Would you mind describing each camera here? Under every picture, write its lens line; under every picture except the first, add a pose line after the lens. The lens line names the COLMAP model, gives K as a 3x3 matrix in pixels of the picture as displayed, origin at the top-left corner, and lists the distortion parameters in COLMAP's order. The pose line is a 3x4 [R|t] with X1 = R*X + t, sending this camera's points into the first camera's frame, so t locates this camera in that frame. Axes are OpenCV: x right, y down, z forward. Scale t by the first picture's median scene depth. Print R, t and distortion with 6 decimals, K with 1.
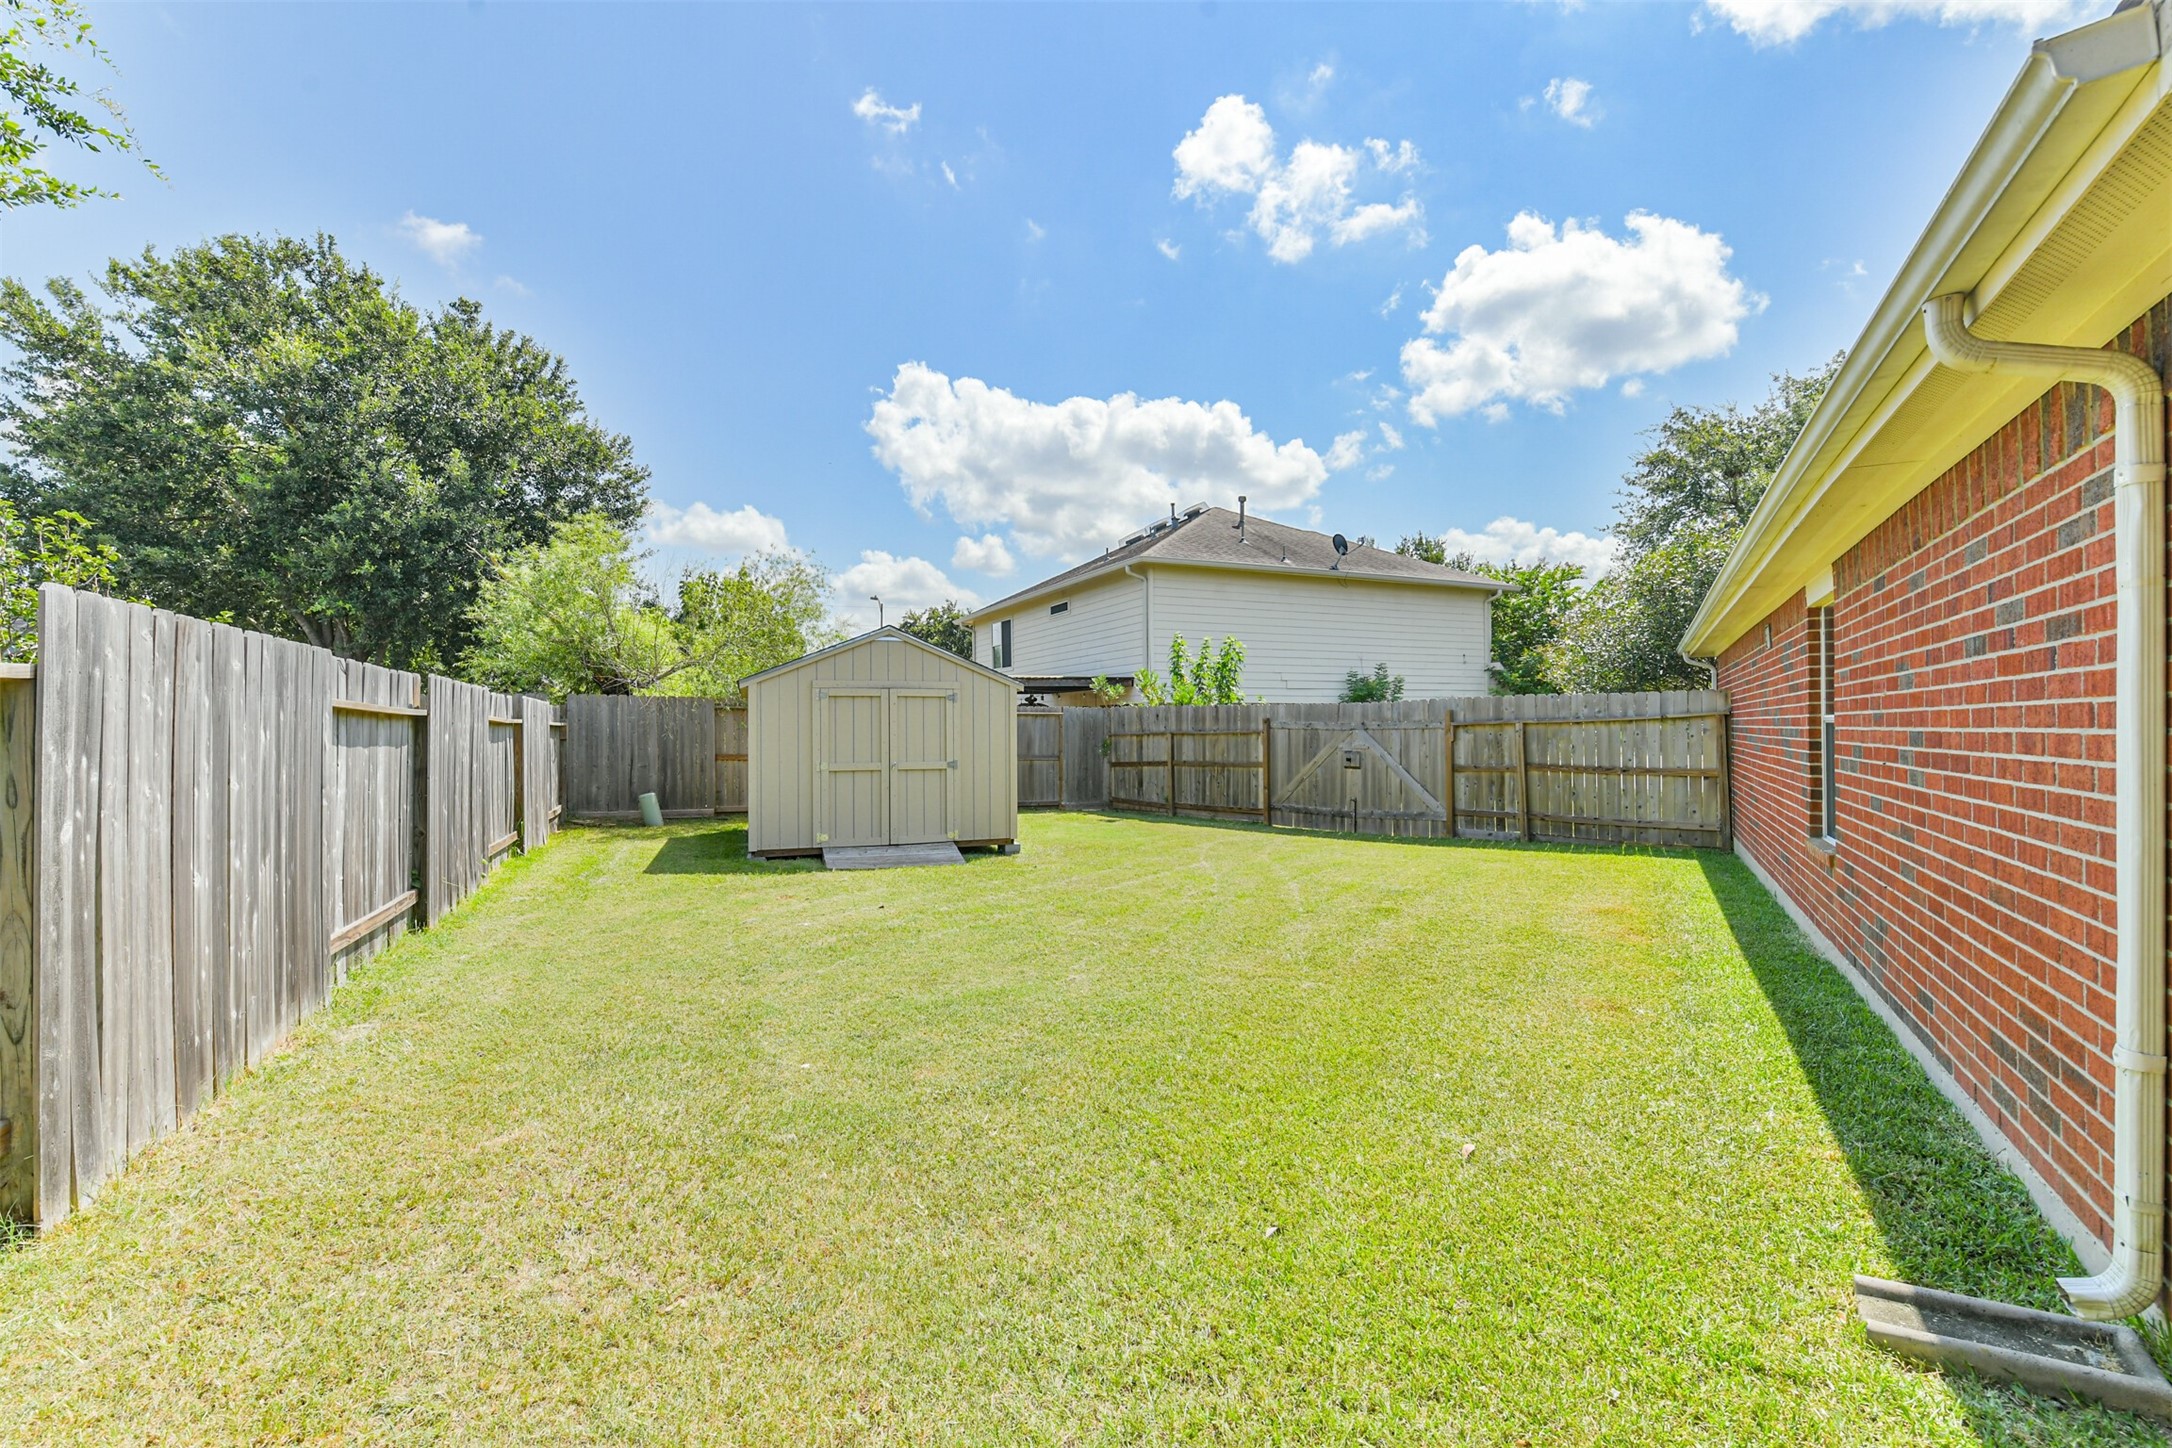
lens RADIAL K [[927.3, 0, 1088.6], [0, 927.3, 741.3], [0, 0, 1]] dist [0.026269, -0.009157]
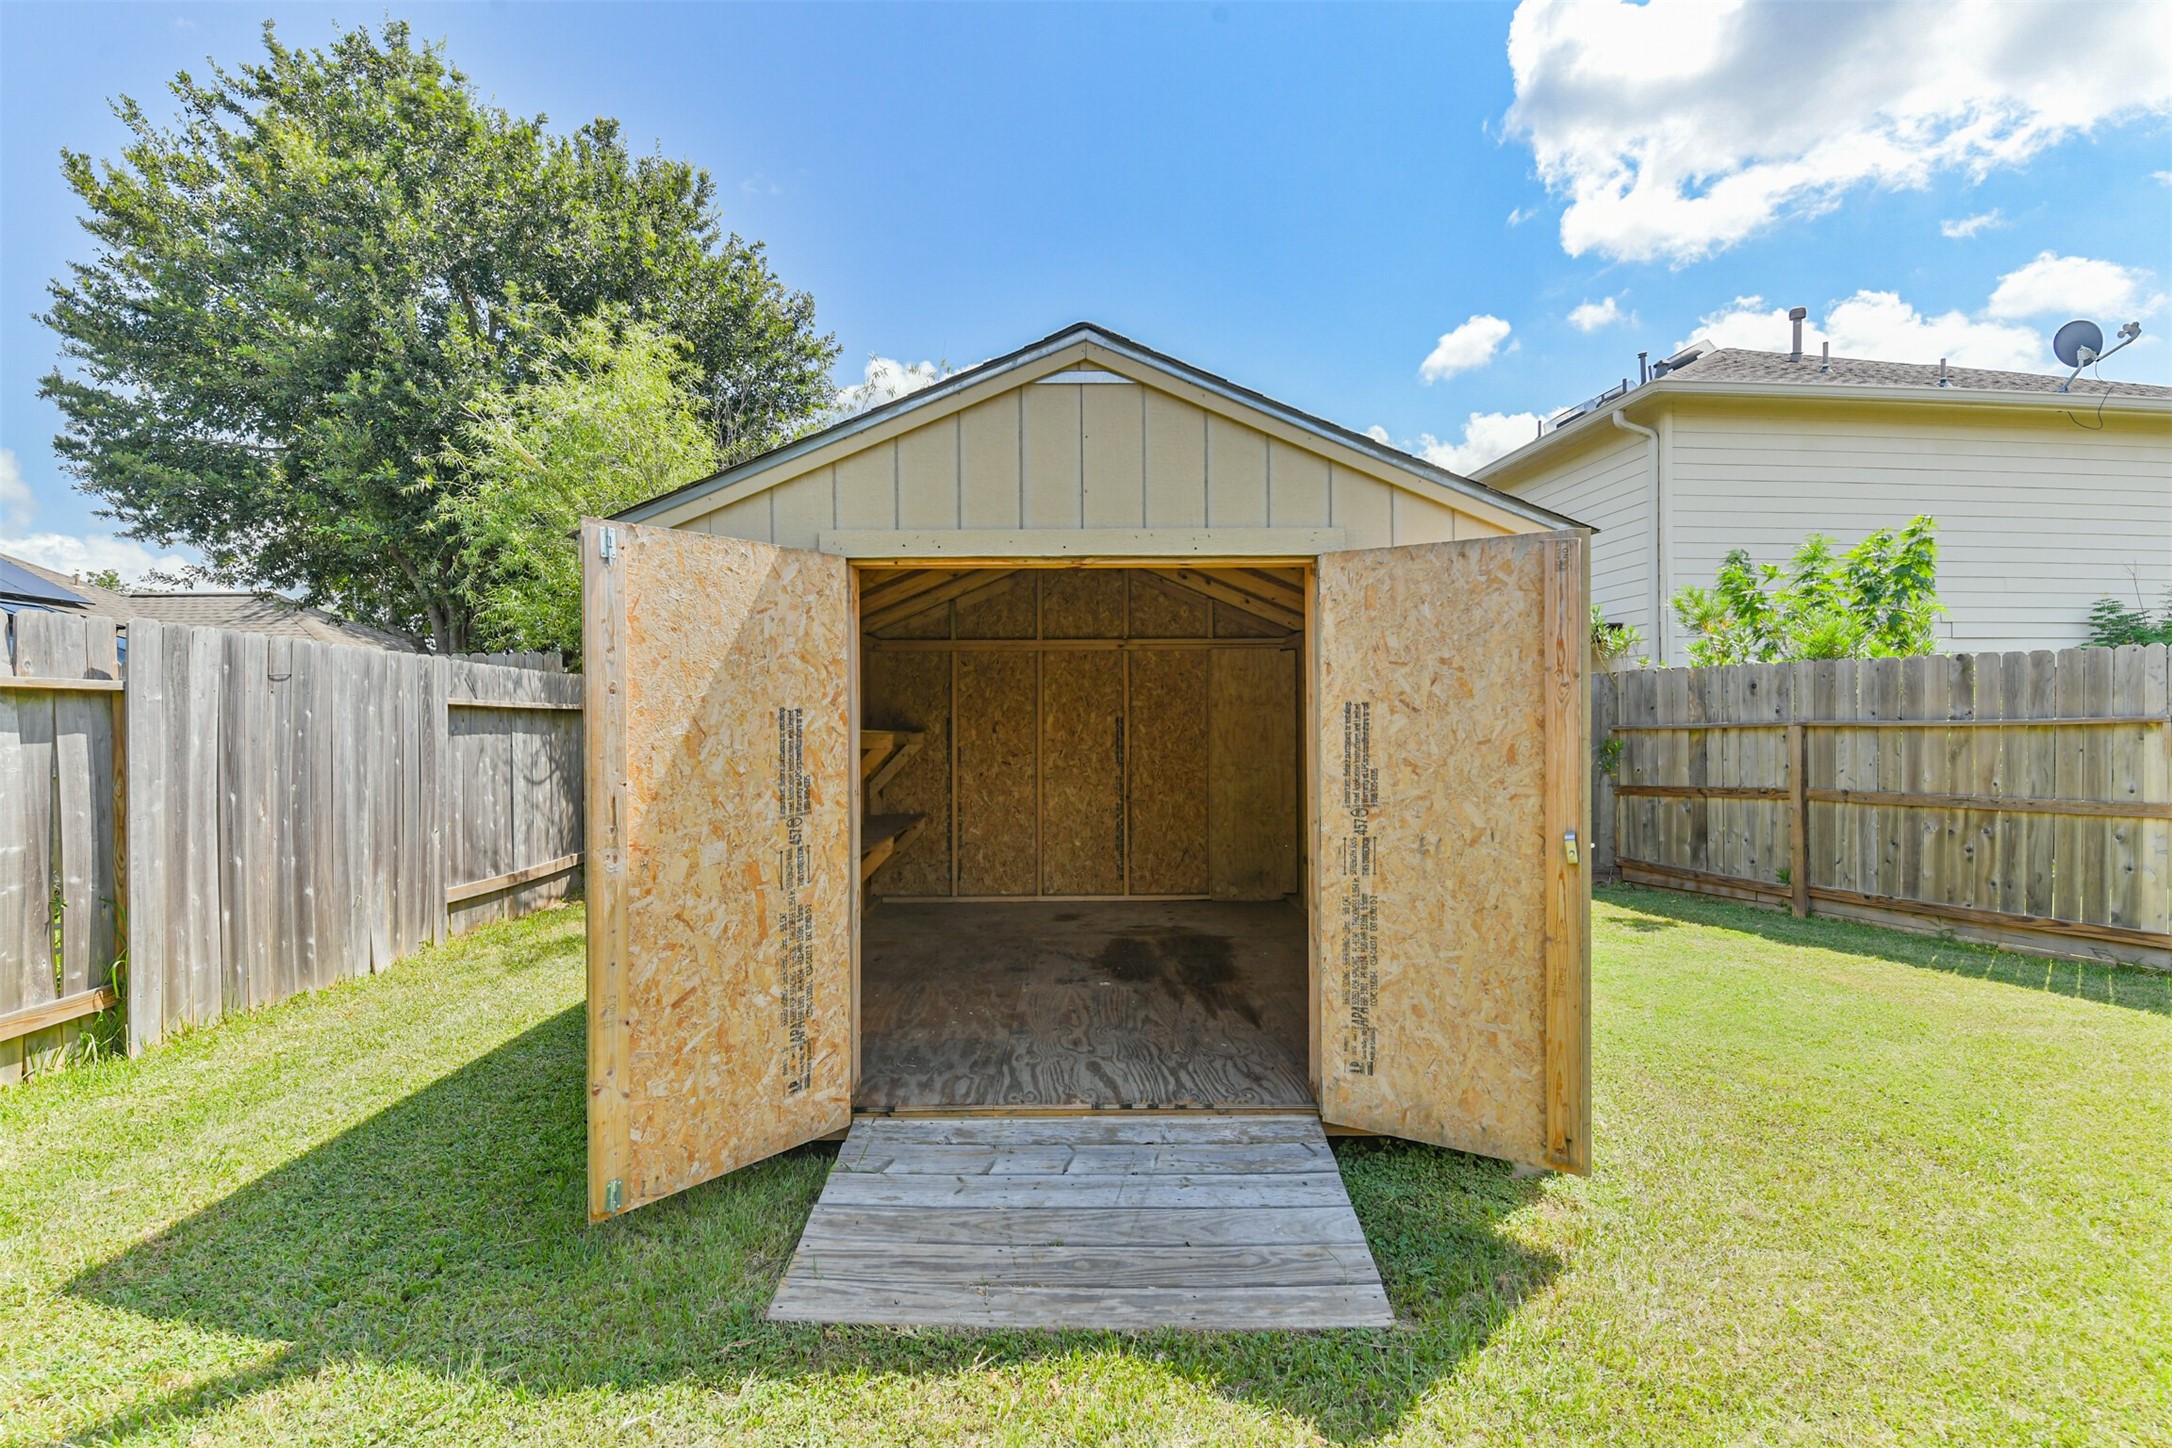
lens RADIAL K [[927.3, 0, 1088.6], [0, 927.3, 741.3], [0, 0, 1]] dist [0.026269, -0.009157]
pose [[0.942603, 0.004477, -0.333885, -0.077351], [-0.002597, 0.999978, 0.006077, -0.002894], [0.333905, -0.004861, 0.942594, 0.472615]]
